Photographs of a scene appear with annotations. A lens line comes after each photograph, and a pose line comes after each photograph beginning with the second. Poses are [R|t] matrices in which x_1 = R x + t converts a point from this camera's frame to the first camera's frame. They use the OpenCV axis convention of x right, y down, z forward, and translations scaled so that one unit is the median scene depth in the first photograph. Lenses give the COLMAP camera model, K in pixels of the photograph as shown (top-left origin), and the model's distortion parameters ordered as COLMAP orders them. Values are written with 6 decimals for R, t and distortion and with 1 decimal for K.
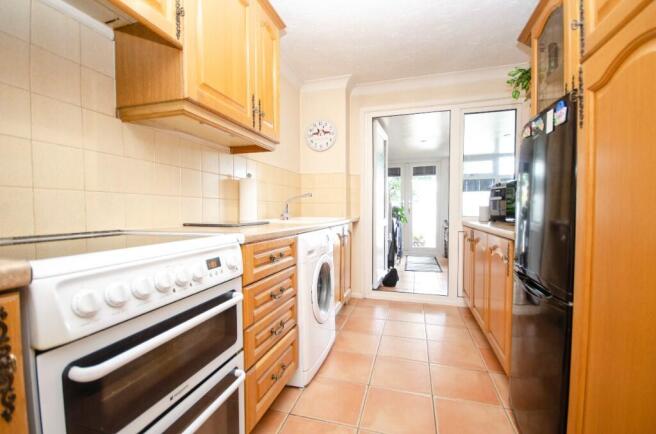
lens RADIAL K [[283.8, 0, 326.9], [0, 283.8, 214.4], [0, 0, 1]] dist [-0.000907, -0.000444]
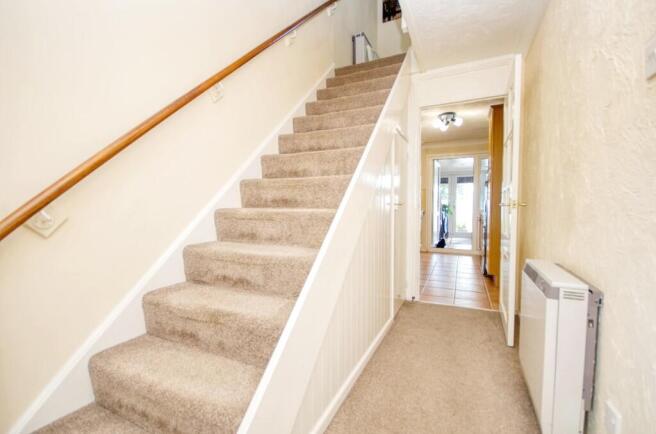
lens RADIAL K [[283.8, 0, 331.0], [0, 283.8, 216.8], [0, 0, 1]] dist [-0.000907, -0.000444]
pose [[0.990758, 0.013495, -0.134970, -0.155880], [-0.009644, 0.999529, 0.029142, 0.002542], [0.135300, -0.027571, 0.990421, -0.596570]]
